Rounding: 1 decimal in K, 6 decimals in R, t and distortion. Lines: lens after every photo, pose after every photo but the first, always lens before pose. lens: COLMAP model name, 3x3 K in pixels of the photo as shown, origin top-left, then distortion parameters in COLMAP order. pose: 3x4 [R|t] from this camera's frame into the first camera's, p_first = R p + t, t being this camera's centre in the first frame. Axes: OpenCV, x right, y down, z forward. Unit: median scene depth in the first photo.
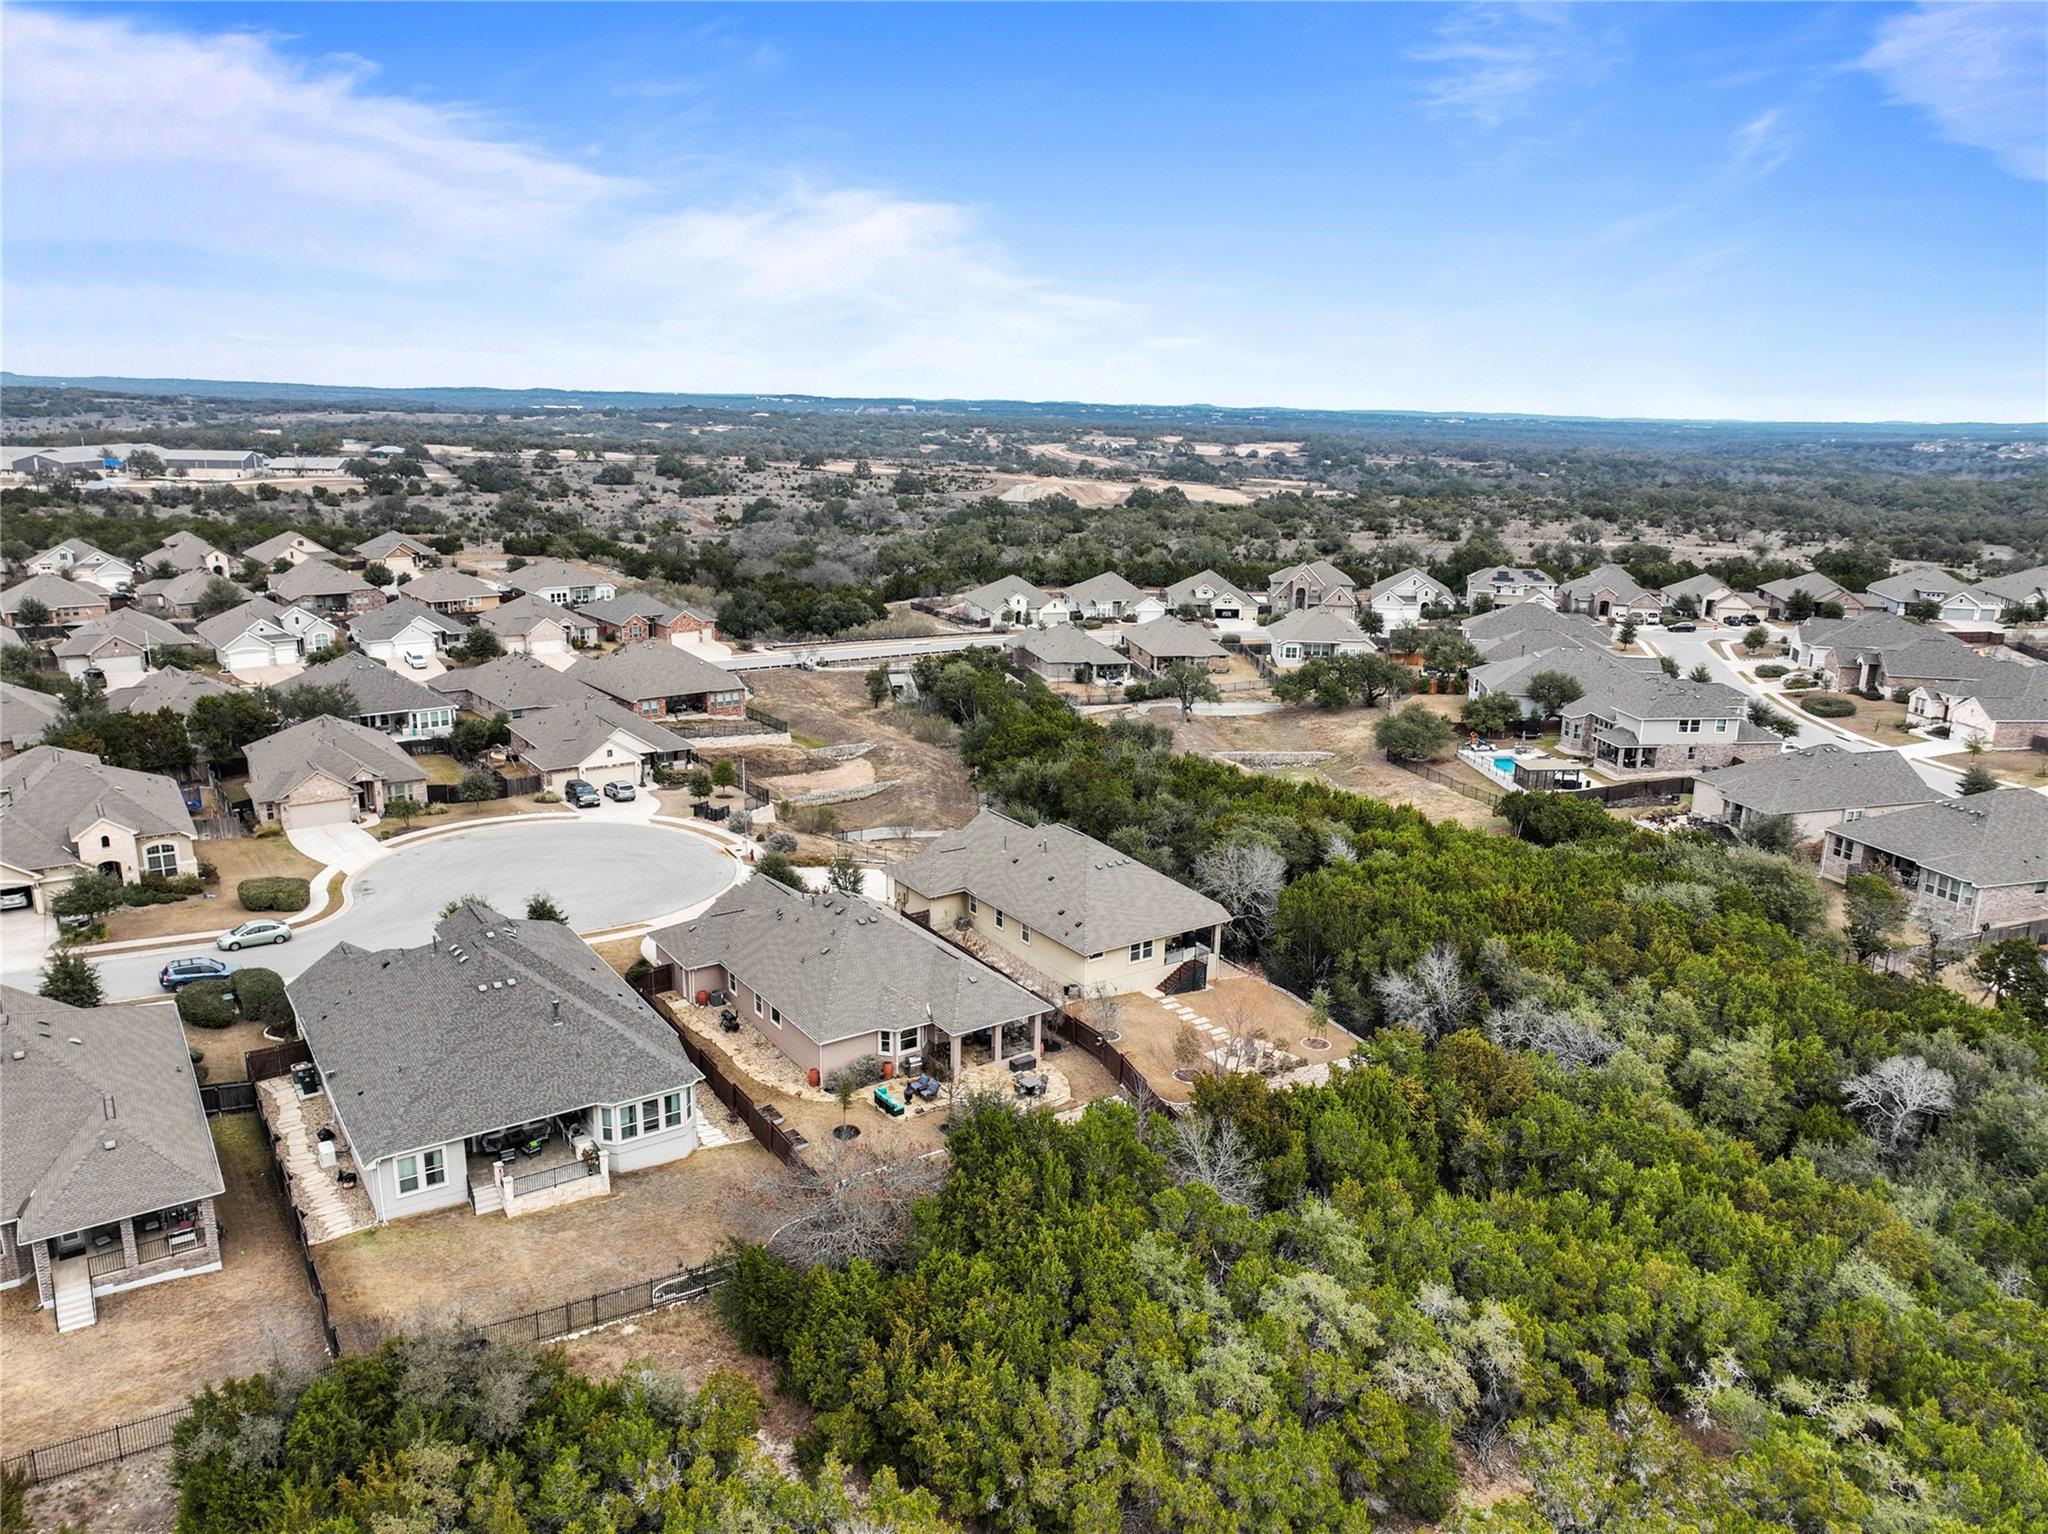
lens RADIAL K [[1439.0, 0, 1031.4], [0, 1439.0, 763.3], [0, 0, 1]] dist [0.007421, 0.000522]
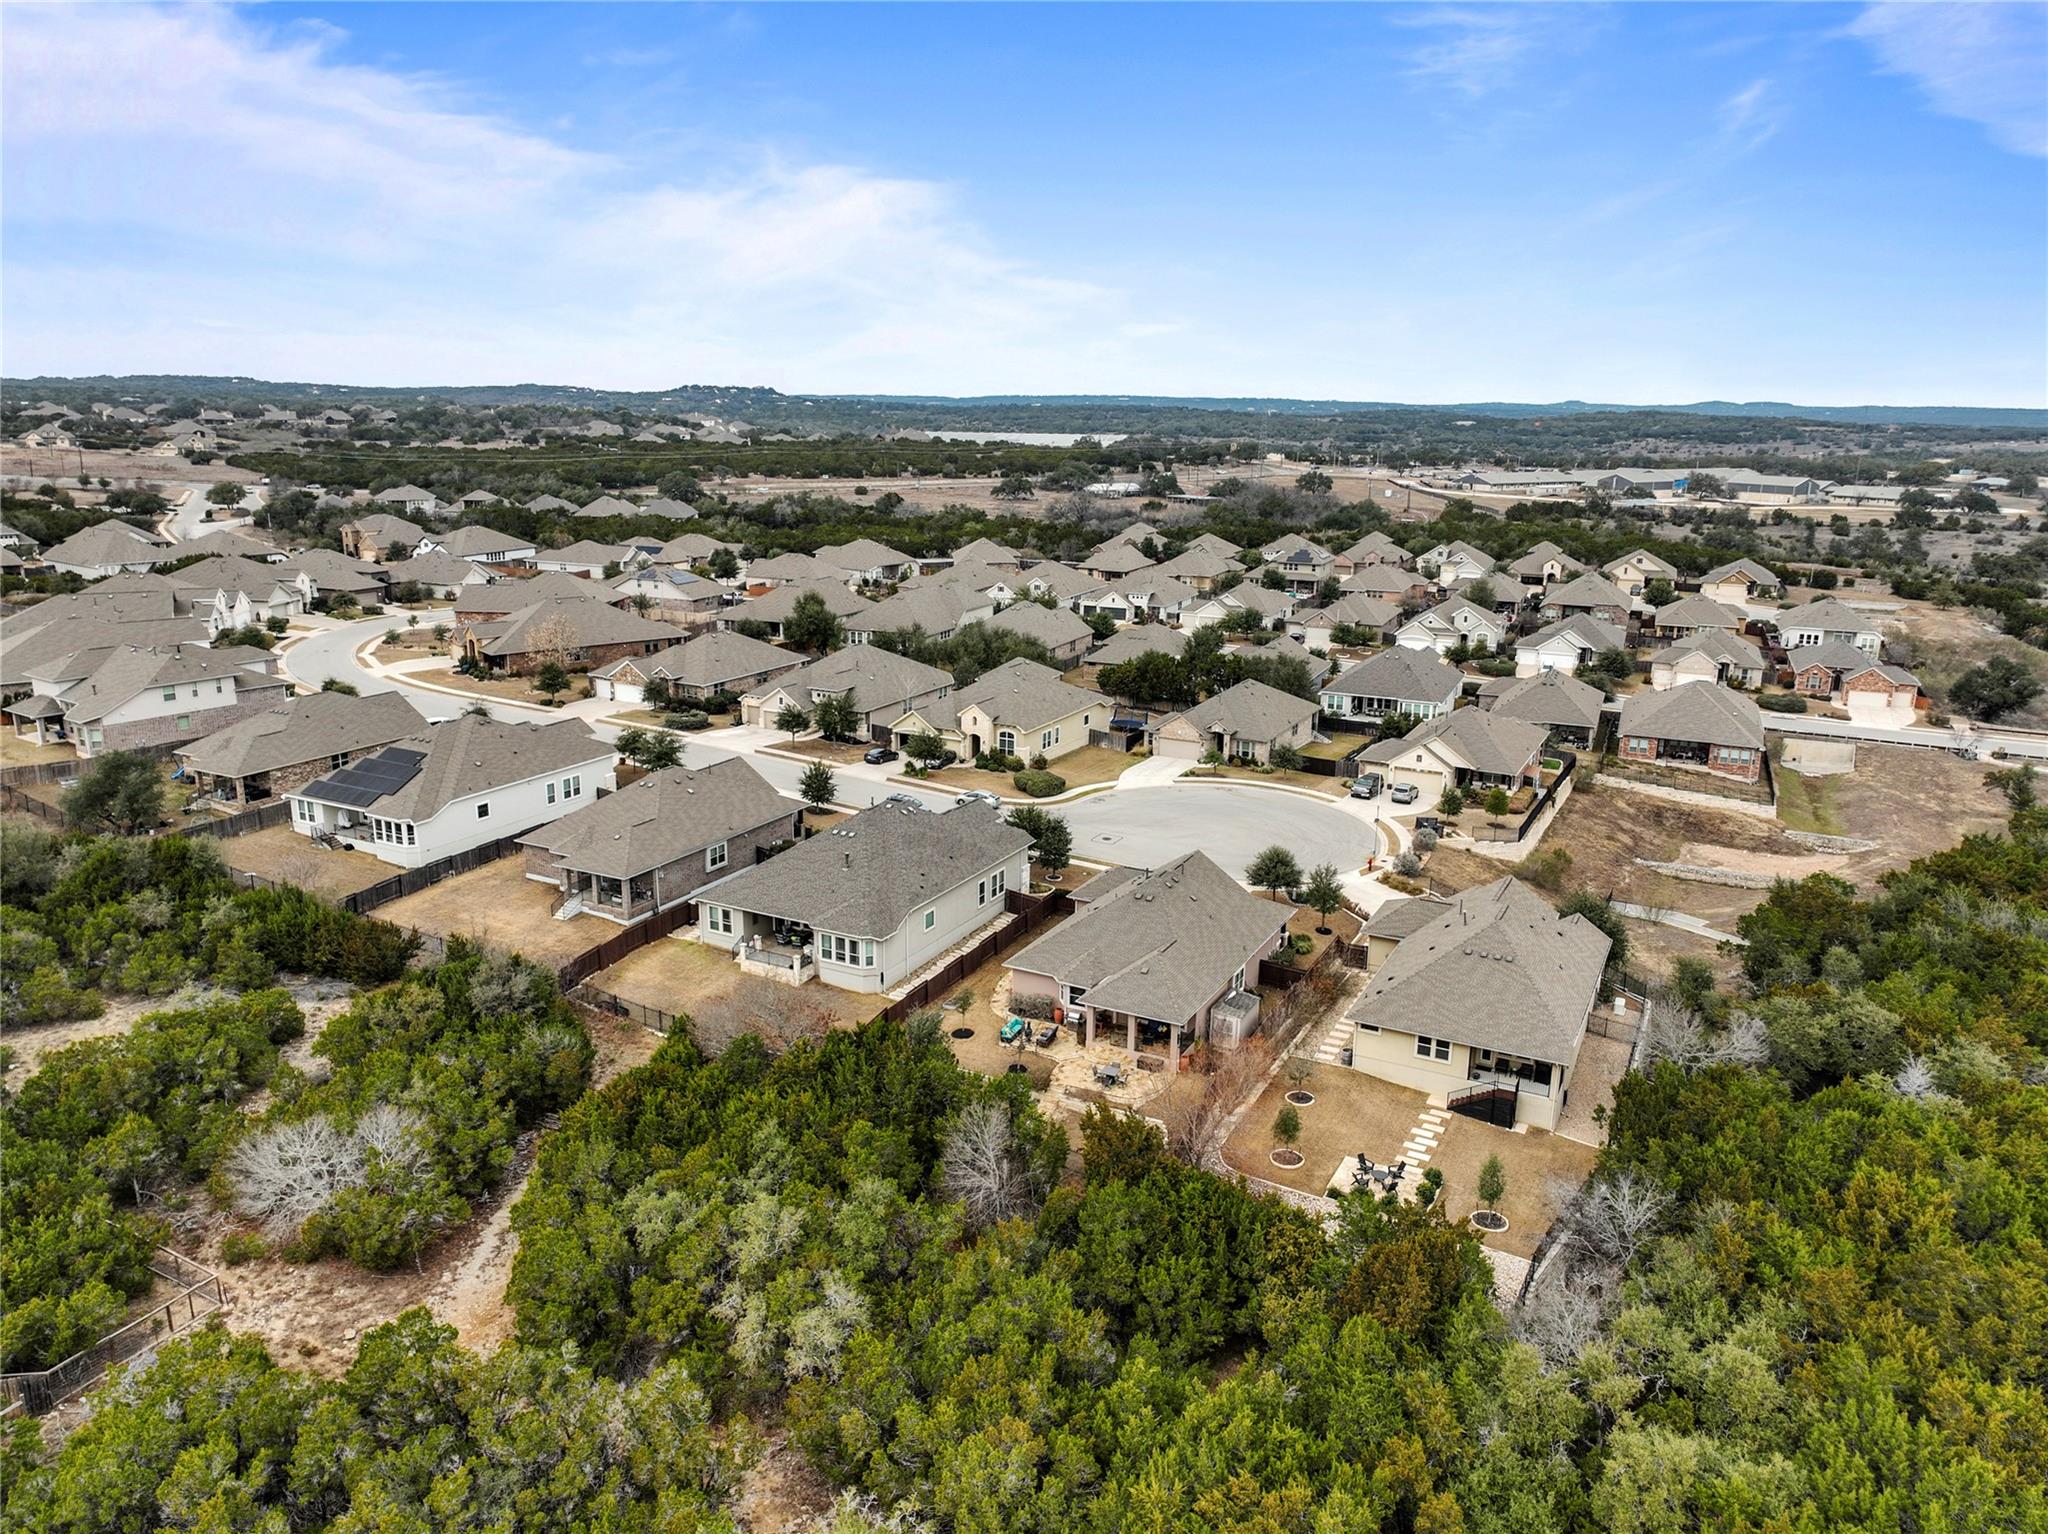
lens RADIAL K [[1439.0, 0, 1031.4], [0, 1439.0, 763.3], [0, 0, 1]] dist [0.007421, 0.000522]
pose [[0.474015, 0.204907, -0.856343, 0.503080], [-0.220681, 0.969152, 0.109746, -0.059767], [0.852414, 0.136957, 0.504612, 0.240754]]
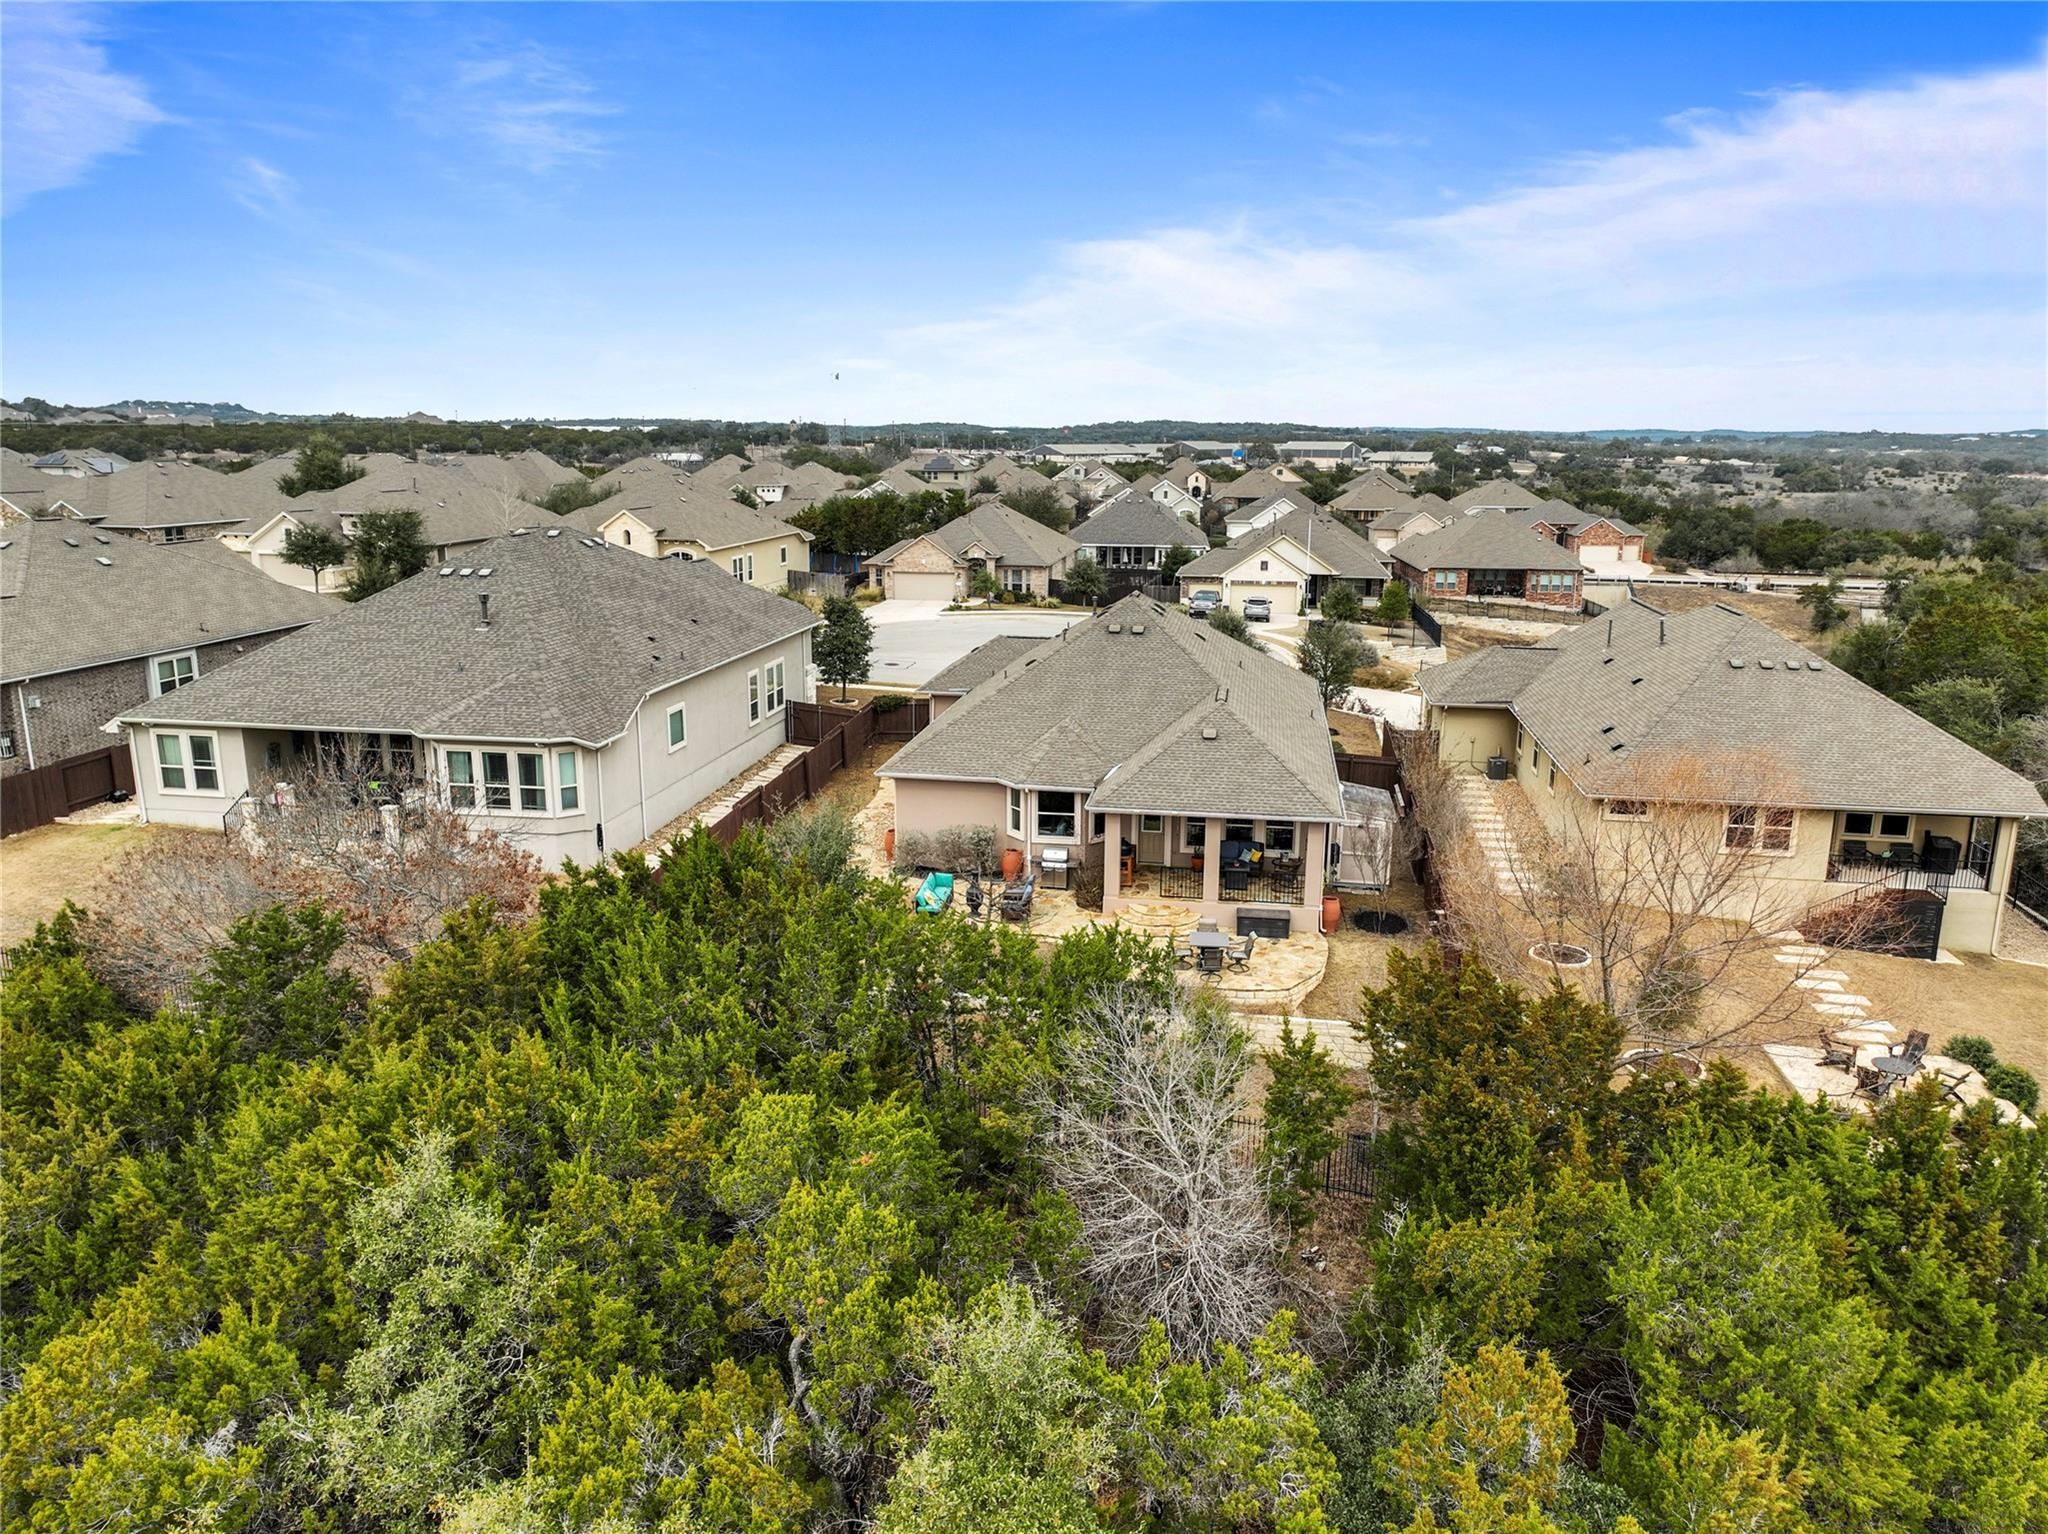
lens RADIAL K [[1439.0, 0, 1031.4], [0, 1439.0, 763.3], [0, 0, 1]] dist [0.007421, 0.000522]
pose [[0.725475, 0.140510, -0.673752, 0.158206], [-0.161610, 0.986346, 0.031685, 0.098276], [0.669005, 0.085899, 0.738278, 0.379905]]
